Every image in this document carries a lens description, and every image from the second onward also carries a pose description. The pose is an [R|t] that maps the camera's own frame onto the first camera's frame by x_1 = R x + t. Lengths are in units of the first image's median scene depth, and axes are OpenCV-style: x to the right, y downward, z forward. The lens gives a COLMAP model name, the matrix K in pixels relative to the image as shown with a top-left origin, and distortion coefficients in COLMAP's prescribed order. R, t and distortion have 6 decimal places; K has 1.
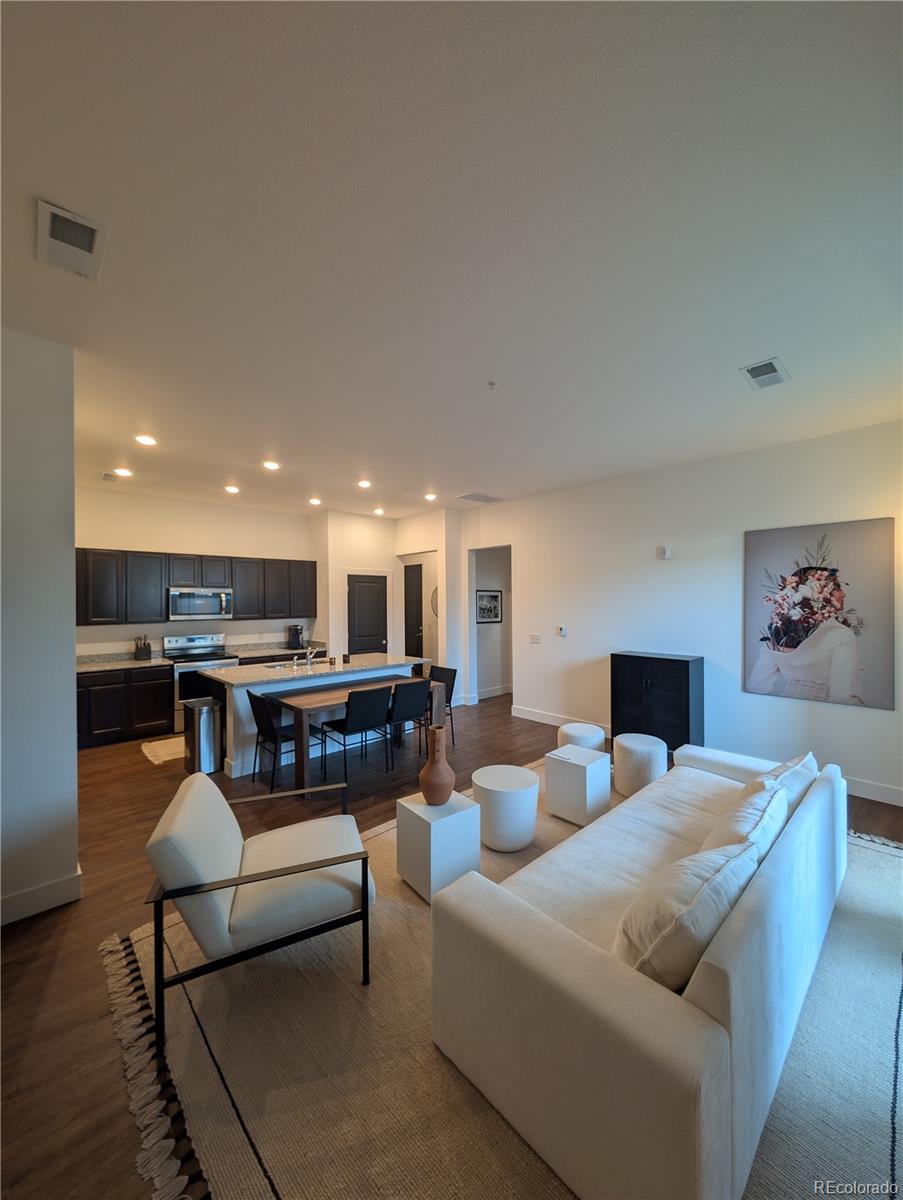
lens RADIAL K [[455.3, 0, 451.5], [0, 455.3, 600.0], [0, 0, 1]] dist [0.000102, 0.000018]
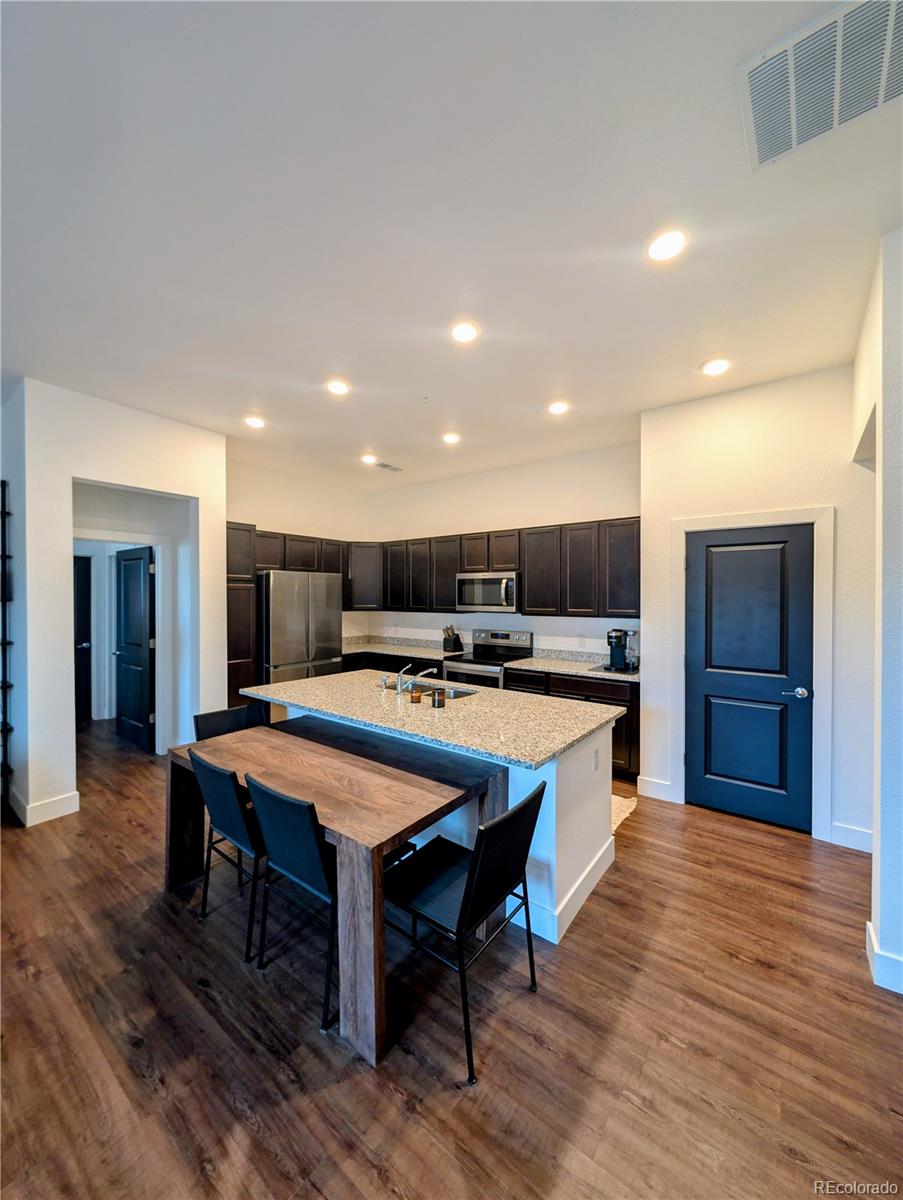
lens RADIAL K [[455.3, 0, 451.5], [0, 455.3, 600.0], [0, 0, 1]] dist [0.000102, 0.000018]
pose [[0.150424, 0.016109, -0.988490, 0.238567], [-0.002855, 0.999870, 0.015859, 0.009341], [0.988617, 0.000437, 0.150451, 0.796683]]
